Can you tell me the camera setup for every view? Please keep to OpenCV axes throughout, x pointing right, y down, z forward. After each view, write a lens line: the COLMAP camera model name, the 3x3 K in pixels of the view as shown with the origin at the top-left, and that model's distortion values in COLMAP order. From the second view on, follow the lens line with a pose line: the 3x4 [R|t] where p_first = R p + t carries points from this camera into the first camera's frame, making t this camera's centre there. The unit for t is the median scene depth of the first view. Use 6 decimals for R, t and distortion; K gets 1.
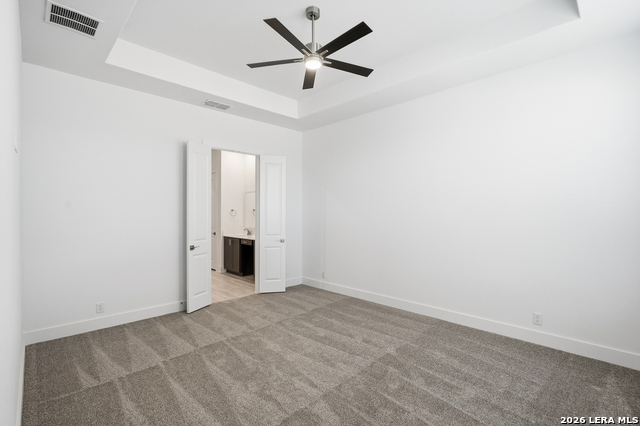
lens RADIAL K [[290.0, 0, 318.5], [0, 290.0, 209.7], [0, 0, 1]] dist [-0.001199, 0.000339]
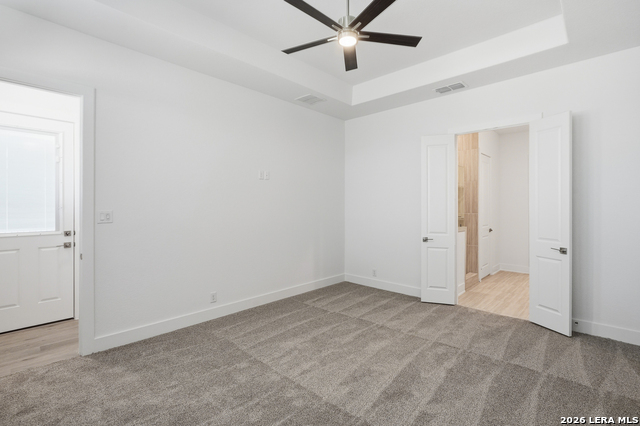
lens RADIAL K [[290.0, 0, 318.5], [0, 290.0, 209.7], [0, 0, 1]] dist [-0.001199, 0.000339]
pose [[0.045943, 0.007508, -0.998916, 0.625051], [0.014847, 0.999856, 0.008198, 0.008845], [0.998834, -0.015208, 0.045825, 0.620100]]
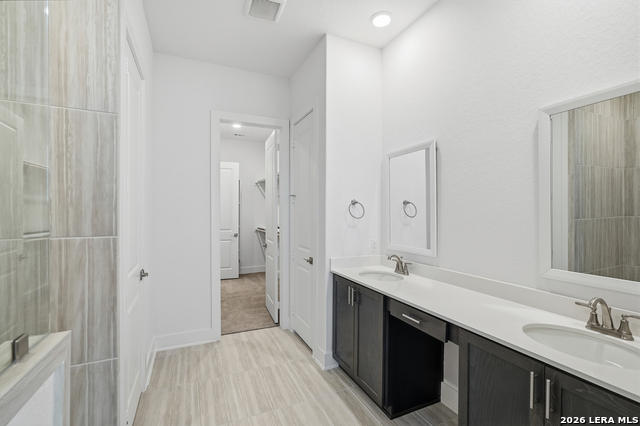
lens RADIAL K [[290.0, 0, 318.5], [0, 290.0, 209.7], [0, 0, 1]] dist [-0.001199, 0.000339]
pose [[0.935518, 0.001423, -0.353275, -0.400109], [0.003300, 0.999913, 0.012765, 0.012396], [0.353263, -0.013108, 0.935432, 1.217334]]
